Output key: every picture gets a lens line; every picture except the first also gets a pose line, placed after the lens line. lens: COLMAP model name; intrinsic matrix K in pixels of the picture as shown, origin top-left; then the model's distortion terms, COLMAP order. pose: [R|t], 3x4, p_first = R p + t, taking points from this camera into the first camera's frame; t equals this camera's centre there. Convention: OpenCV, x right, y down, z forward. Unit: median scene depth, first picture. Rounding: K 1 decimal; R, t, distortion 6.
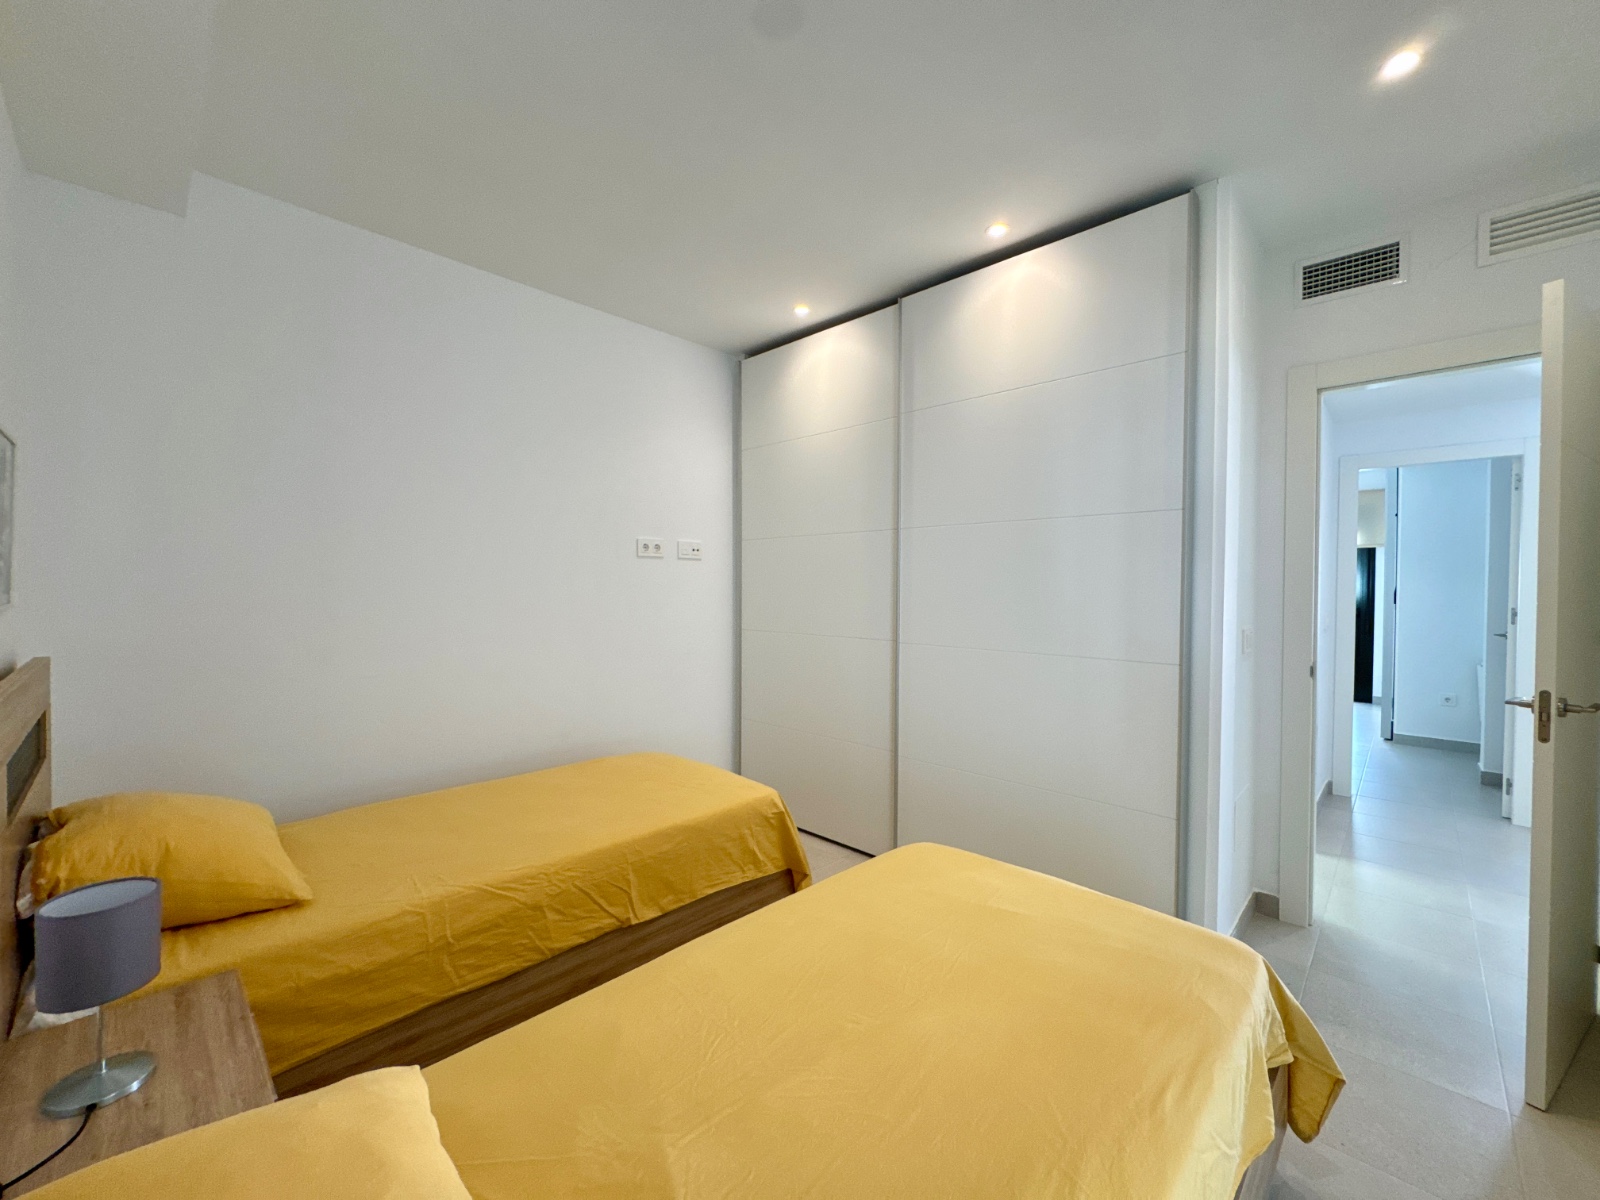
lens RADIAL K [[640.2, 0, 799.6], [0, 640.2, 597.0], [0, 0, 1]] dist [-0.004928, 0.000946]
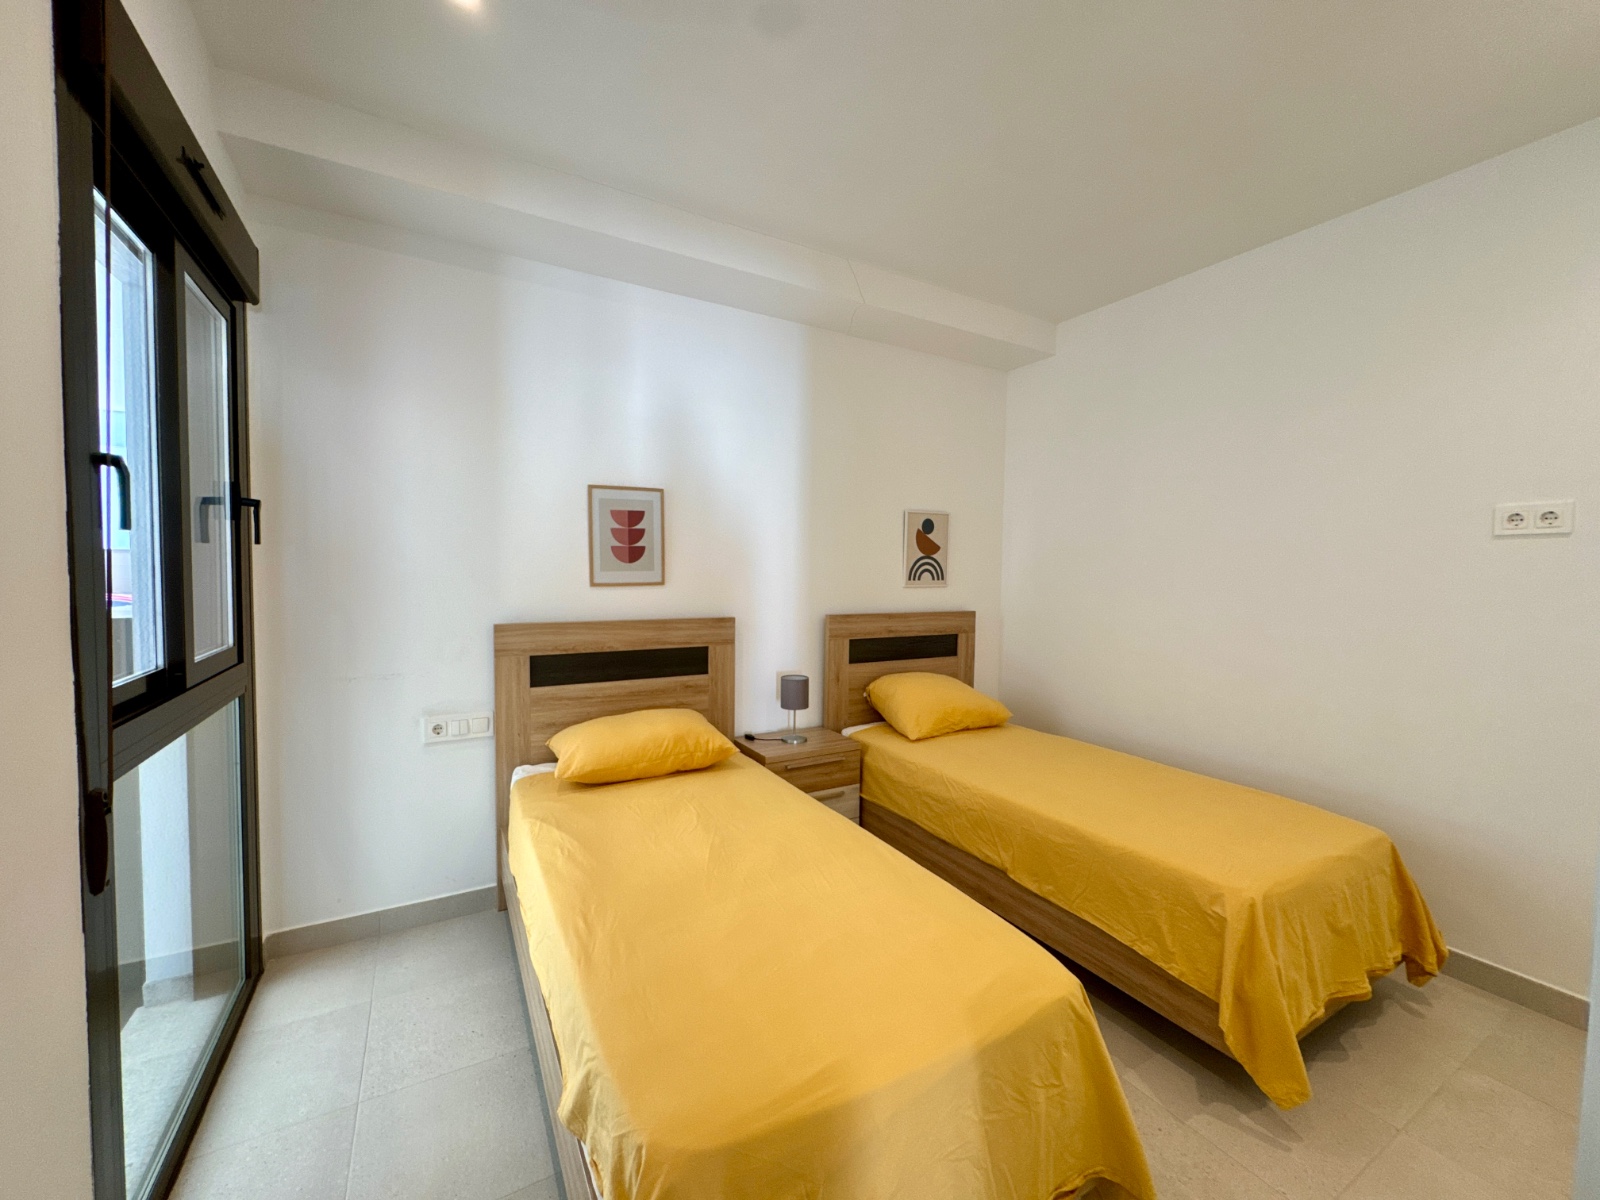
lens RADIAL K [[640.2, 0, 800.9], [0, 640.2, 602.1], [0, 0, 1]] dist [-0.004928, 0.000946]
pose [[-0.298937, 0.021662, -0.954027, 1.010203], [-0.030386, 0.999019, 0.032205, -0.000204], [0.953789, 0.038617, -0.297985, 1.057650]]
